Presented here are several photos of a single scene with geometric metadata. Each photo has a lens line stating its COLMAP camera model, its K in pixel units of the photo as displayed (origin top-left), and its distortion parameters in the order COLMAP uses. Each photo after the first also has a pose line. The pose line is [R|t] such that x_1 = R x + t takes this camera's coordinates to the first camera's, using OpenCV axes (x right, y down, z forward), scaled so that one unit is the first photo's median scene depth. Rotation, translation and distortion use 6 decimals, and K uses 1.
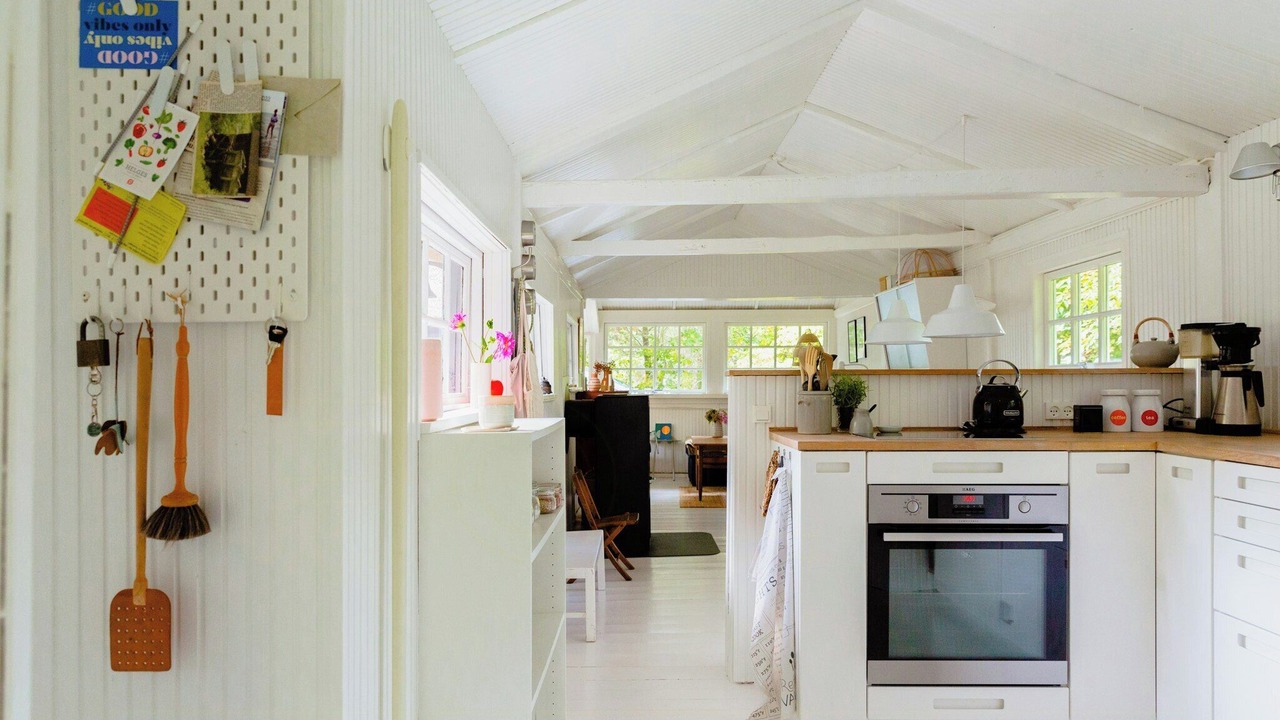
lens RADIAL K [[879.6, 0, 639.3], [0, 879.6, 366.6], [0, 0, 1]] dist [0.008967, -0.002481]
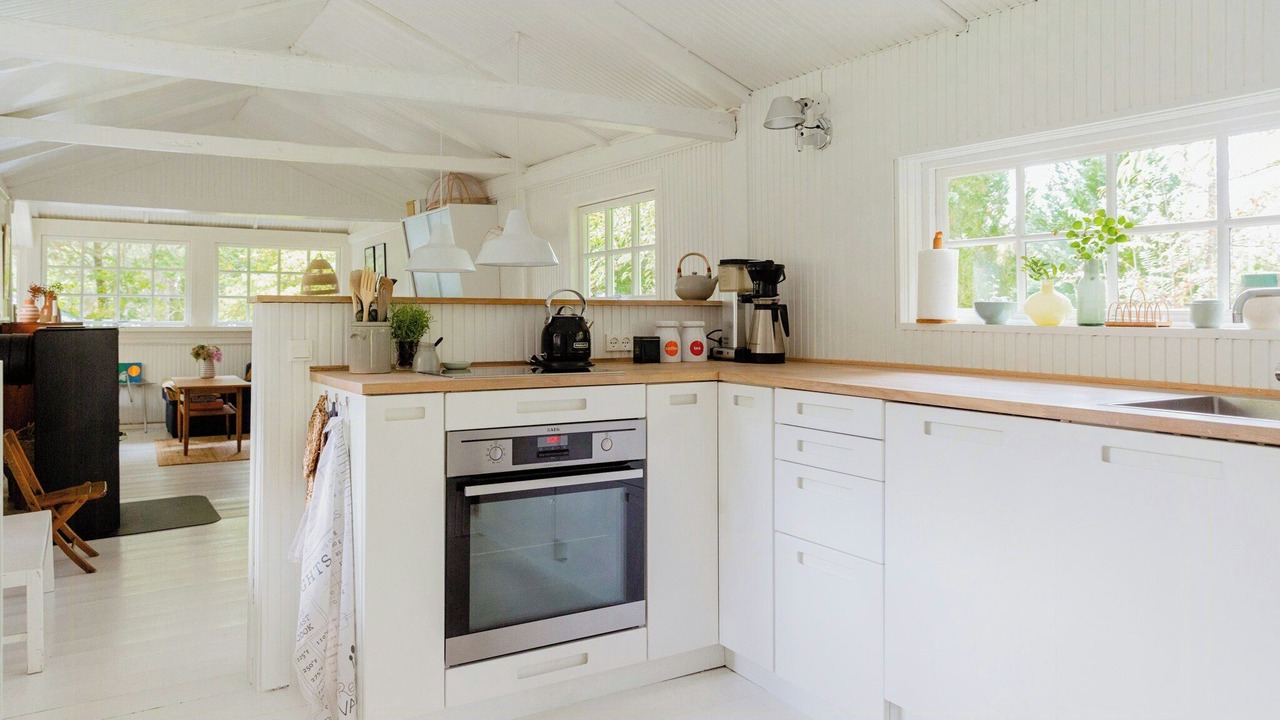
lens RADIAL K [[879.6, 0, 646.8], [0, 879.6, 312.9], [0, 0, 1]] dist [0.008967, -0.002481]
pose [[0.840637, 0.007544, 0.541547, -0.032641], [-0.016025, 0.999812, 0.010948, 0.005733], [-0.541363, -0.017882, 0.840599, 0.152855]]
